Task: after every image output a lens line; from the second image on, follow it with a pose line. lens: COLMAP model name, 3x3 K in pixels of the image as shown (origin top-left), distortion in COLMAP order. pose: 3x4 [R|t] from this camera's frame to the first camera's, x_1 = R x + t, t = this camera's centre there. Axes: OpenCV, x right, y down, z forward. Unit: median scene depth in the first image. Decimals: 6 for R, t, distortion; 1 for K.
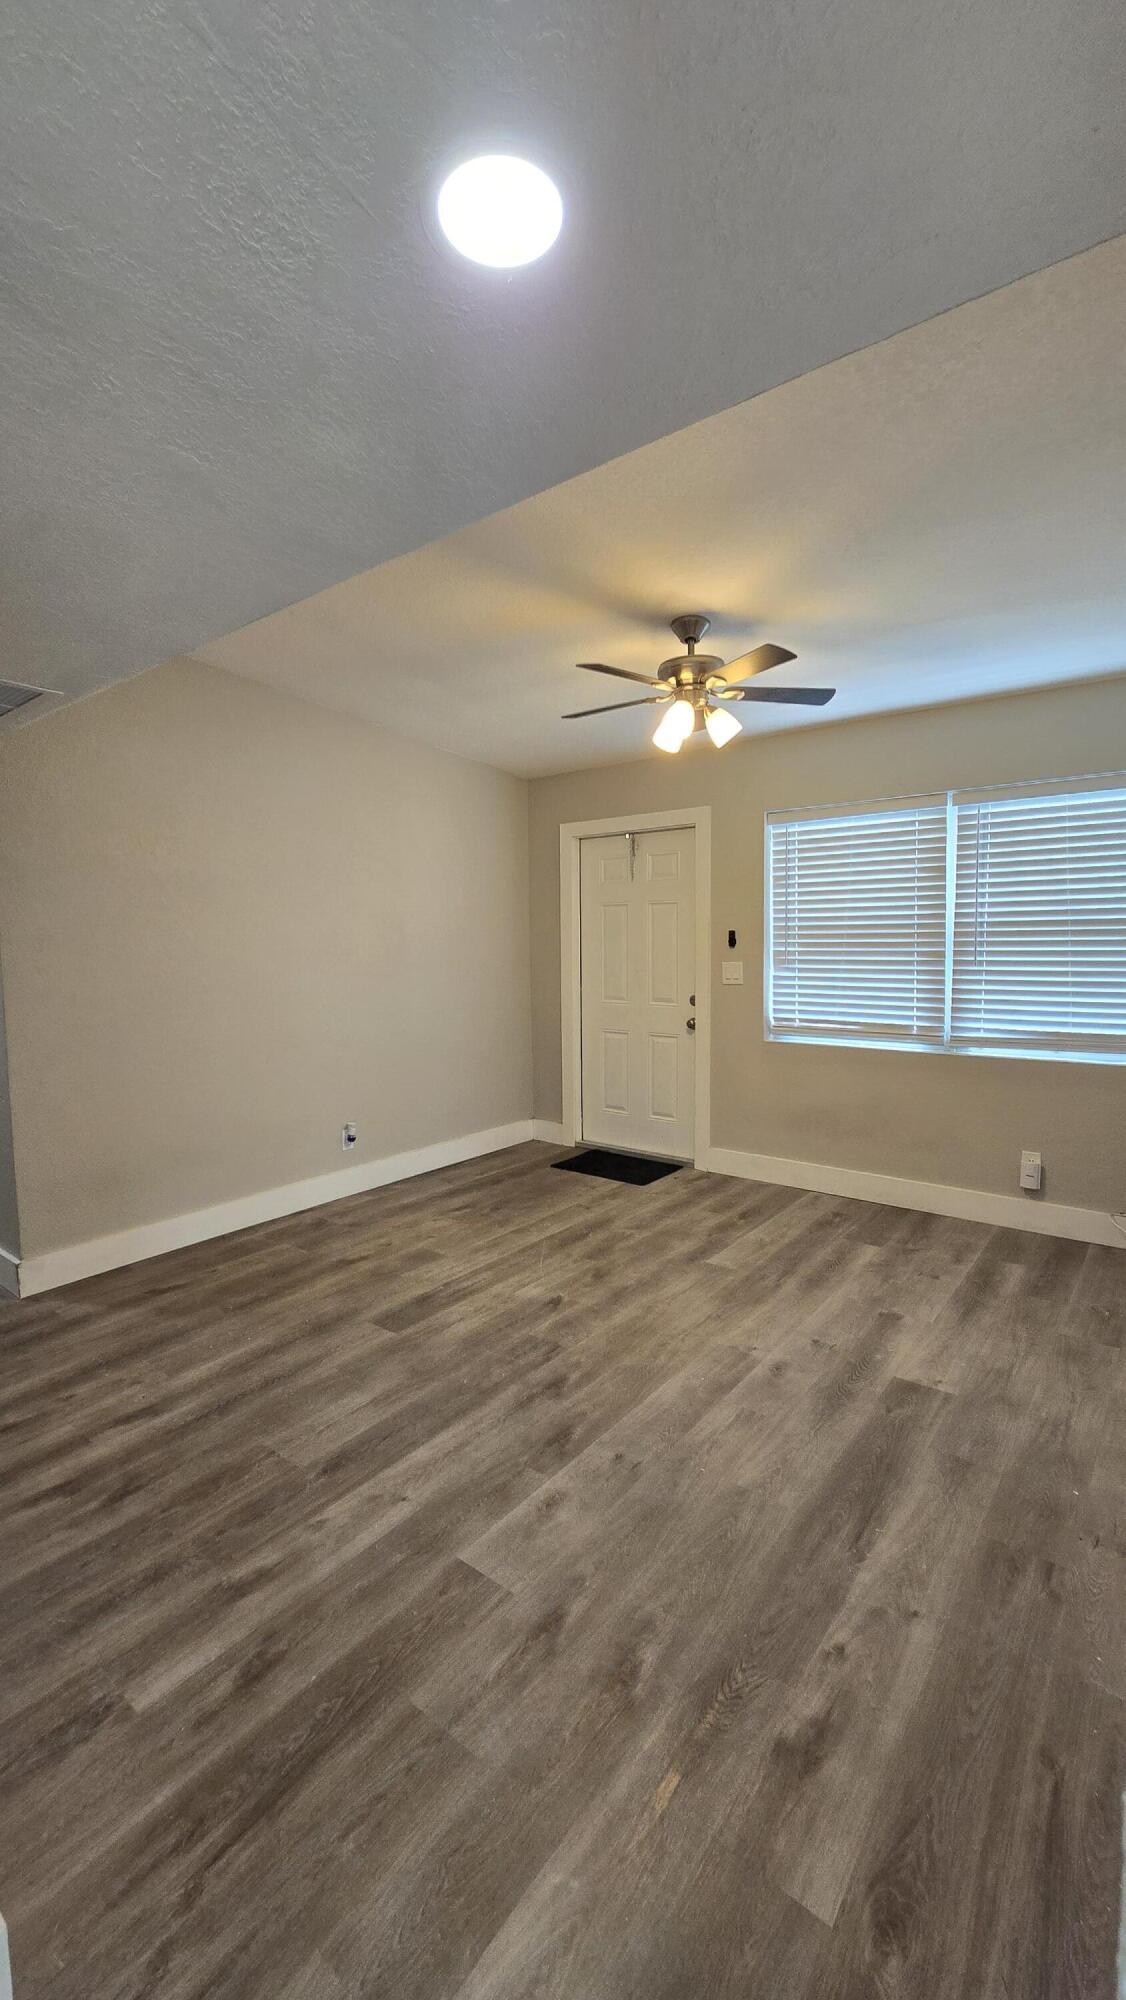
lens RADIAL K [[810.0, 0, 563.0], [0, 810.0, 1000.0], [0, 0, 1]] dist [-0.013433, 0.000130]
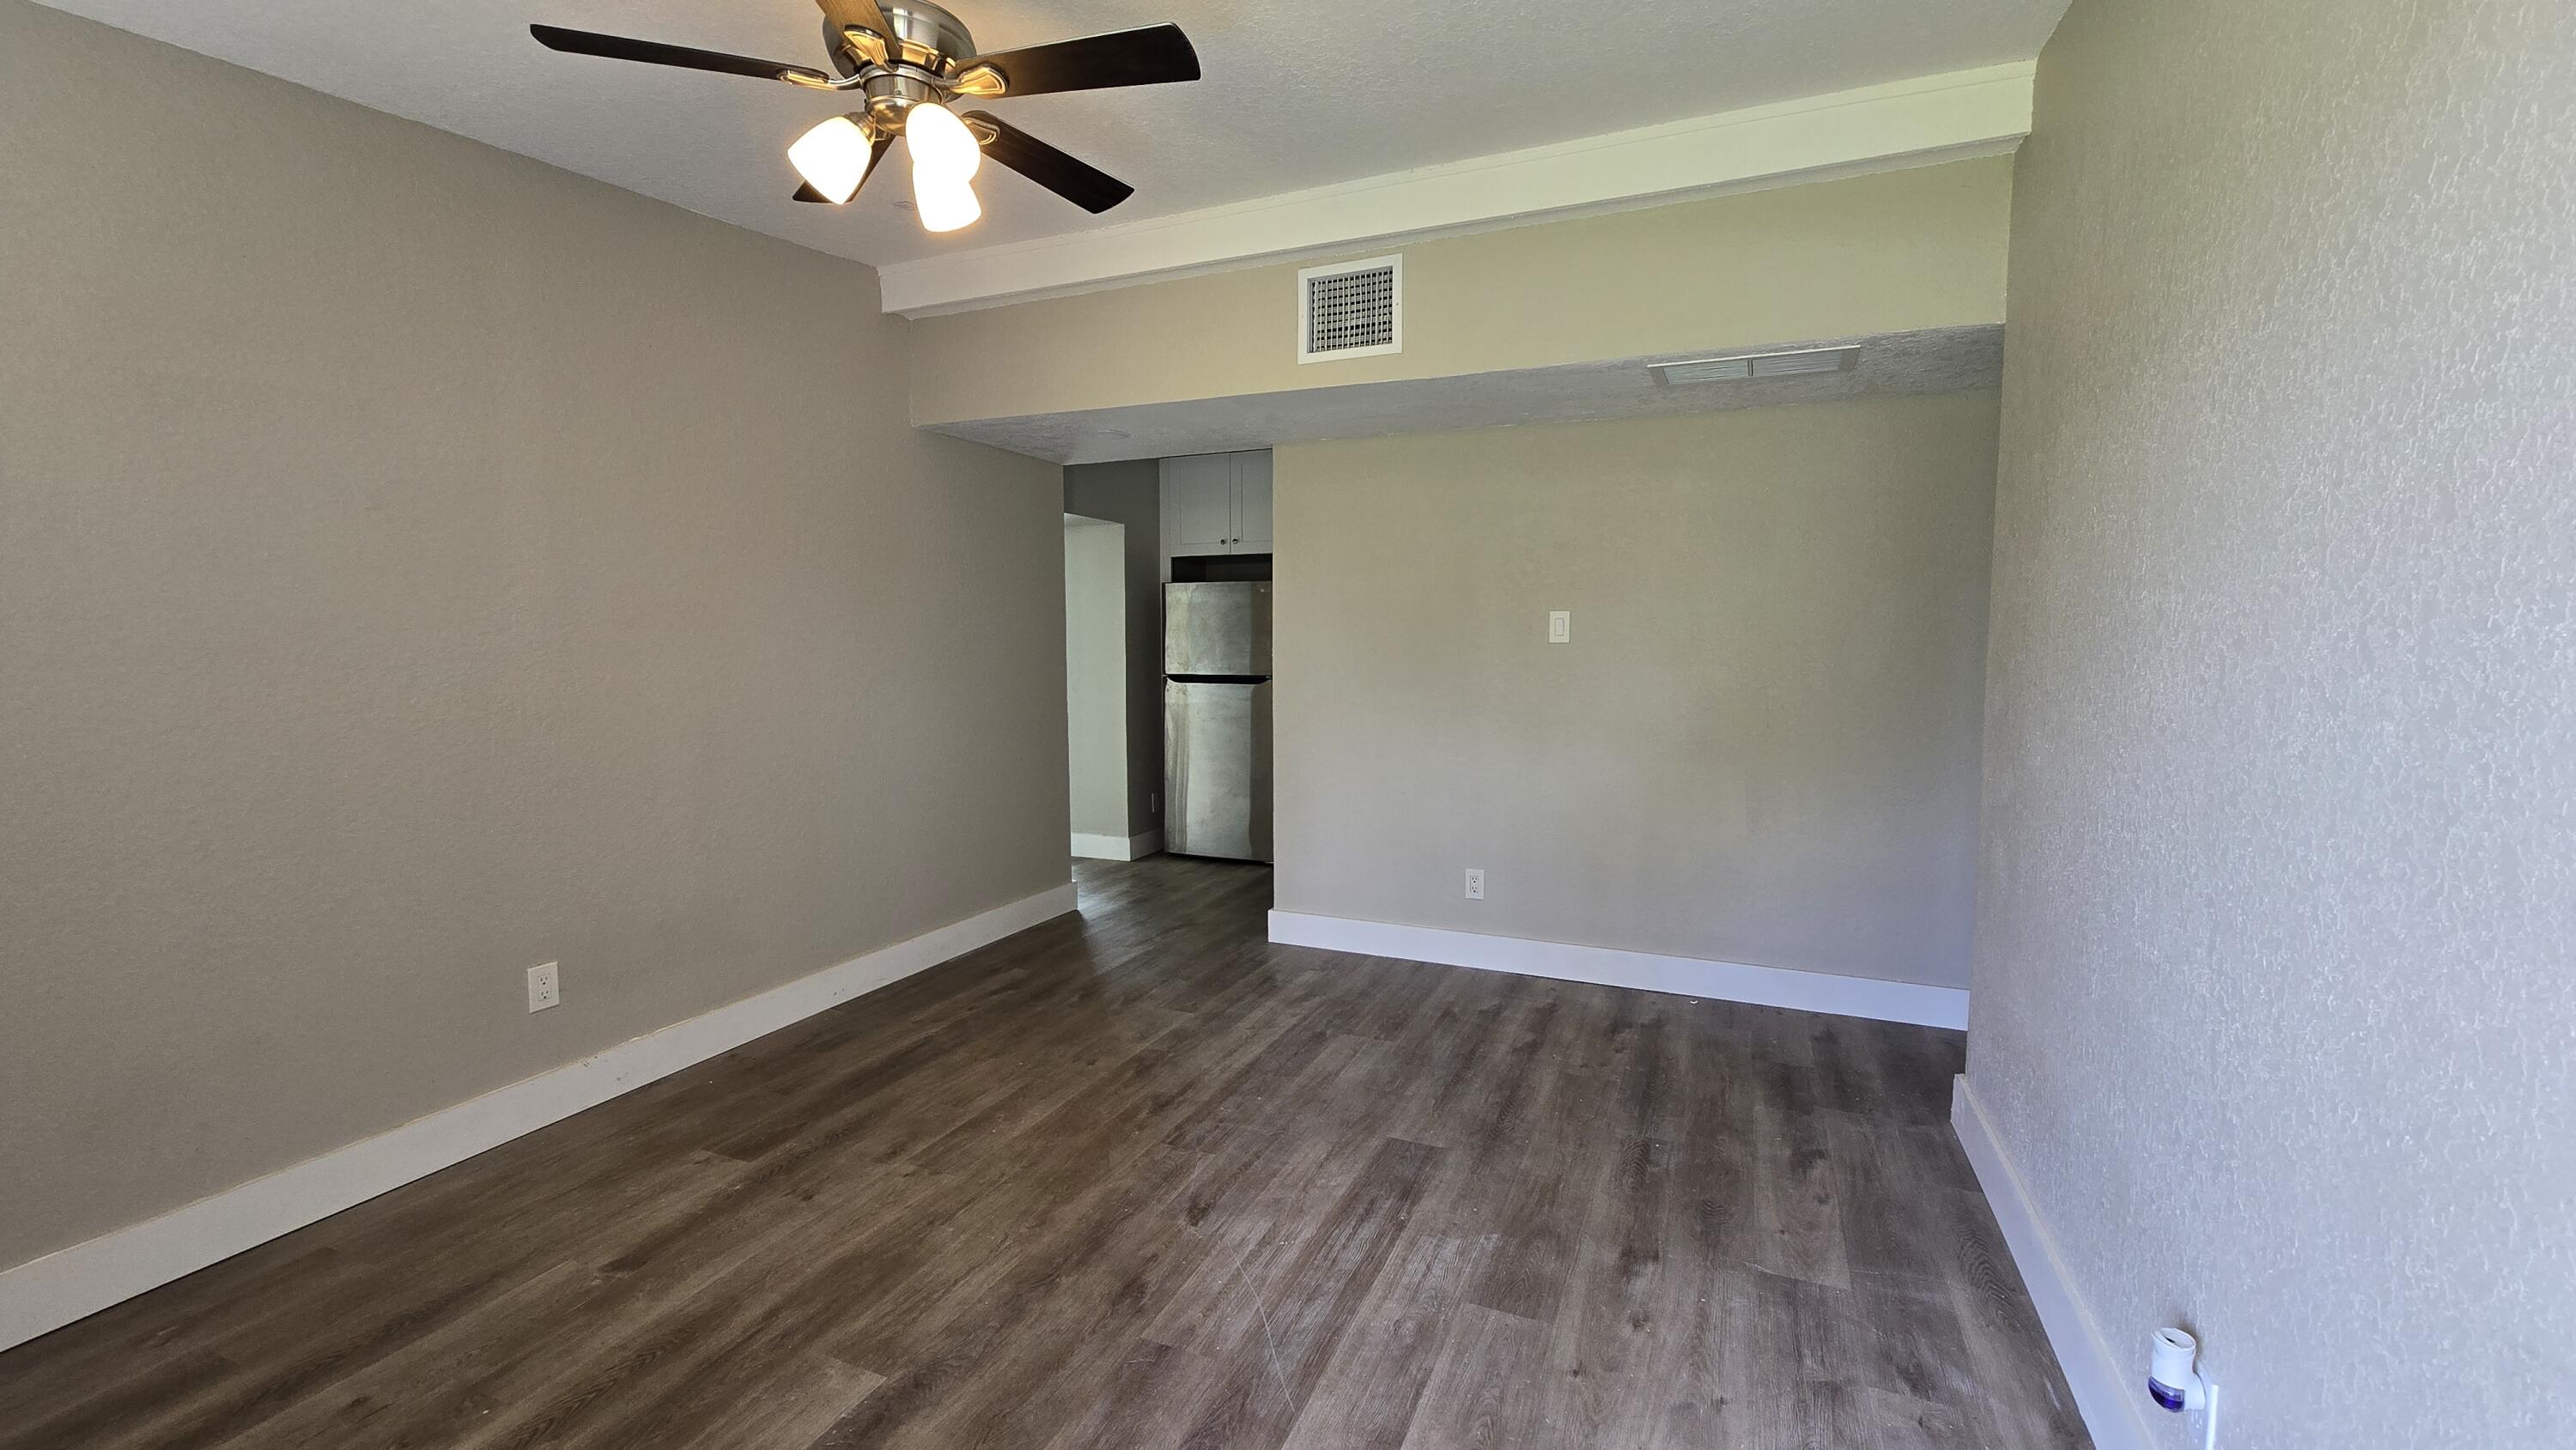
lens RADIAL K [[1043.2, 0, 1288.0], [0, 1043.2, 725.0], [0, 0, 1]] dist [-0.013433, 0.000130]
pose [[-0.967166, 0.033360, -0.251947, 0.132339], [-0.008129, 0.986780, 0.161862, -0.142943], [0.254016, 0.158596, -0.954109, 2.052513]]
